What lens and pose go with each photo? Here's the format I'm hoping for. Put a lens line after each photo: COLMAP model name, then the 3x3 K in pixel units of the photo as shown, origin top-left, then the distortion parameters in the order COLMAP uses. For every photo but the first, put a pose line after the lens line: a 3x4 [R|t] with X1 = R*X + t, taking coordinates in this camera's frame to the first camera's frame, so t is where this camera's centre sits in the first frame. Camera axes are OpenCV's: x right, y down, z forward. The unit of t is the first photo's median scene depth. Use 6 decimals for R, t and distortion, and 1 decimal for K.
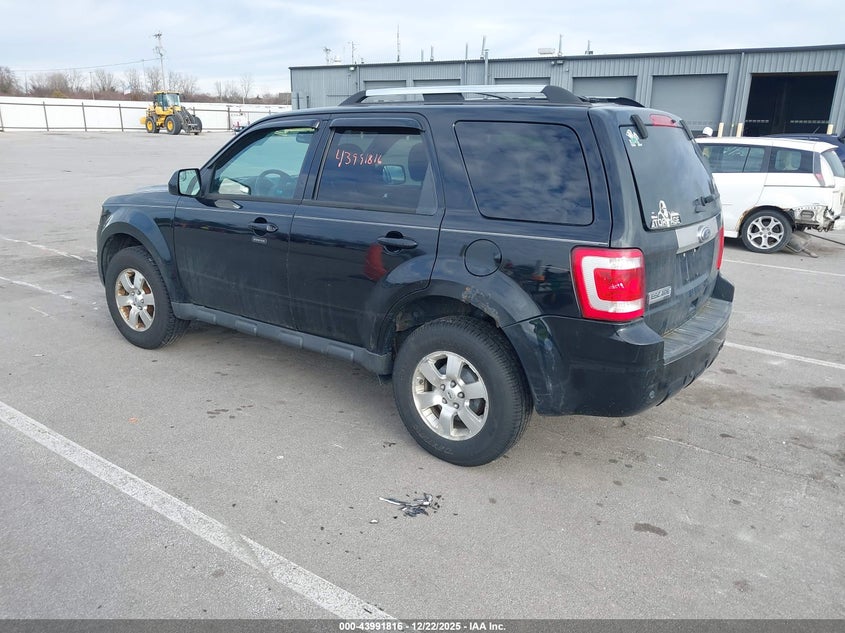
lens RADIAL K [[700.7, 0, 426.6], [0, 700.7, 320.3], [0, 0, 1]] dist [0.020184, 0.002563]
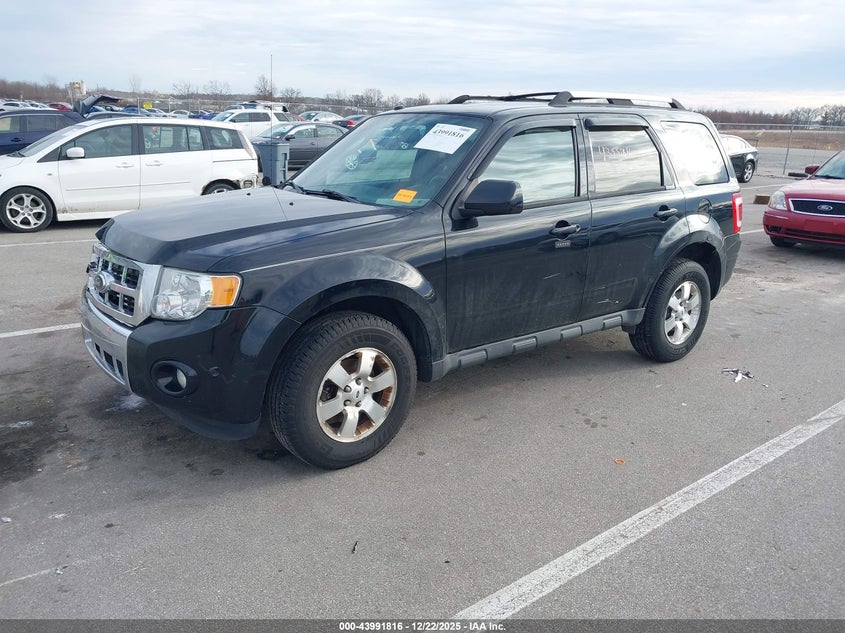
lens RADIAL K [[700.7, 0, 421.9], [0, 700.7, 319.1], [0, 0, 1]] dist [0.020184, 0.002563]
pose [[0.227236, -0.277914, 0.933342, -0.991188], [0.237107, 0.945362, 0.223766, -0.226623], [-0.944534, 0.170455, 0.280715, 0.753985]]
